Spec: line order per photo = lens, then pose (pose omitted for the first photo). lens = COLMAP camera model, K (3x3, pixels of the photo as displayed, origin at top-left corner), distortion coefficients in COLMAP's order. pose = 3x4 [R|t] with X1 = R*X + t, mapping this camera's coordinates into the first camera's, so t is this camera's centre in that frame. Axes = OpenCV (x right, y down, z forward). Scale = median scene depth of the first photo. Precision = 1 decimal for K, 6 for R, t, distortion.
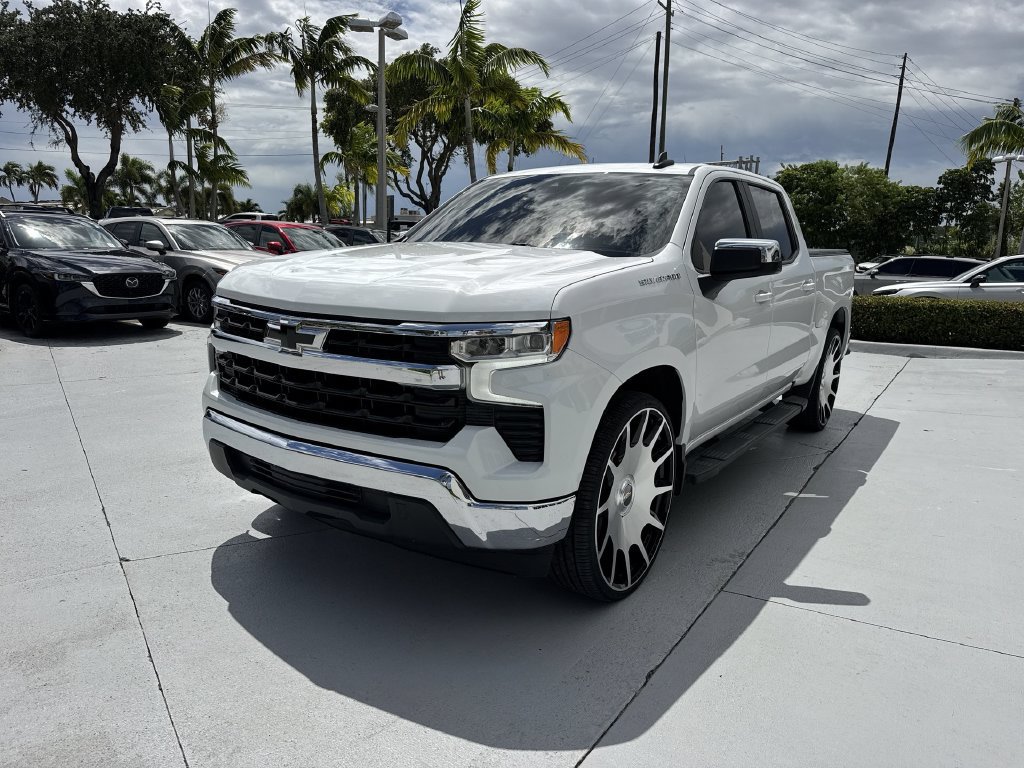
lens RADIAL K [[721.0, 0, 507.8], [0, 721.0, 376.1], [0, 0, 1]] dist [0.052564, -0.062970]
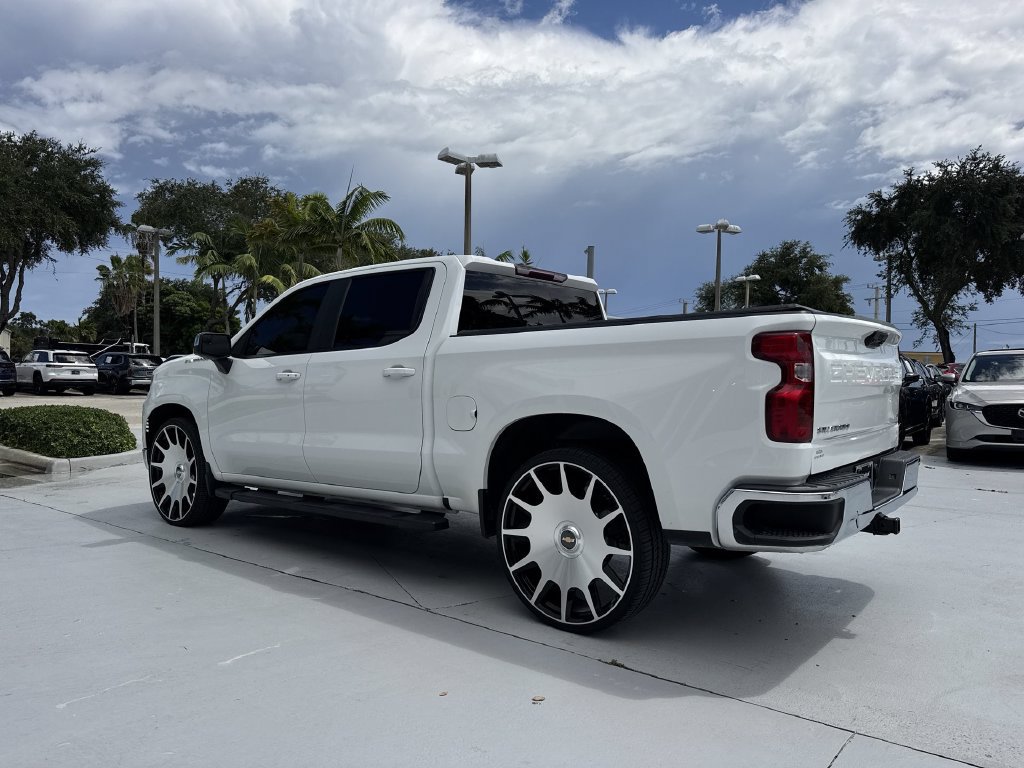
lens RADIAL K [[721.0, 0, 518.5], [0, 721.0, 379.6], [0, 0, 1]] dist [0.052564, -0.062970]
pose [[-0.065878, -0.033994, -0.997248, 0.689180], [-0.184140, 0.982668, -0.021333, -0.068233], [0.980690, 0.182228, -0.070996, 0.667881]]
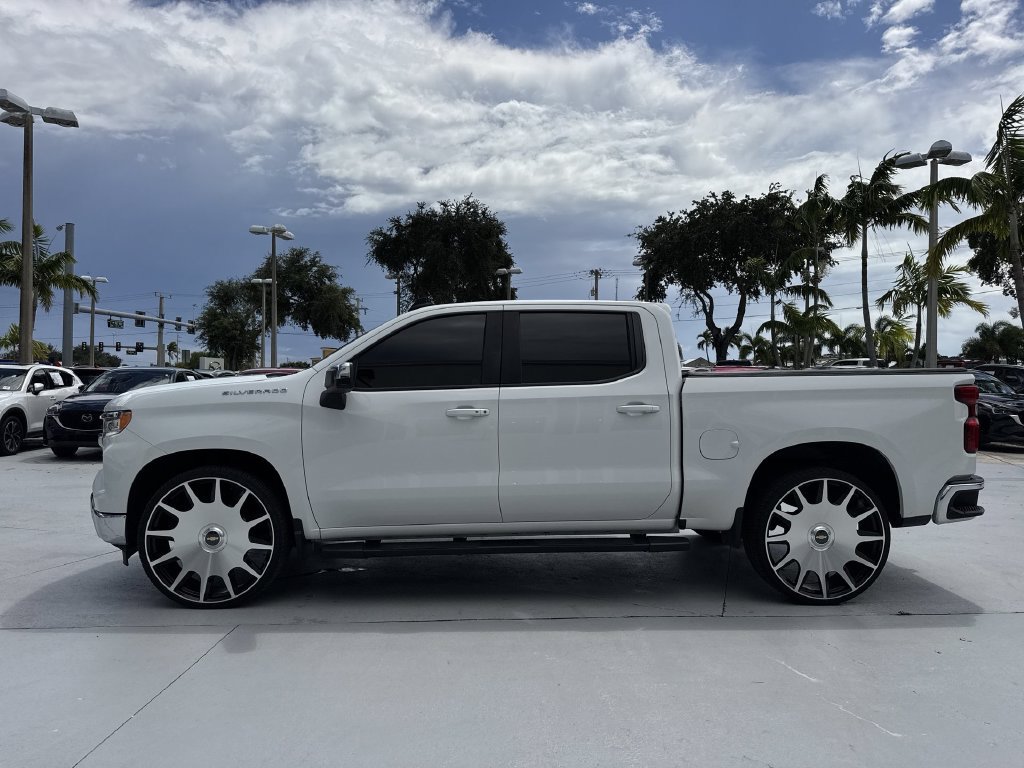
lens RADIAL K [[721.0, 0, 508.7], [0, 721.0, 380.5], [0, 0, 1]] dist [0.052564, -0.062970]
pose [[0.606241, -0.032298, -0.794625, 0.575995], [-0.125987, 0.982657, -0.136060, -0.007875], [0.785238, 0.182598, 0.591658, 0.183683]]
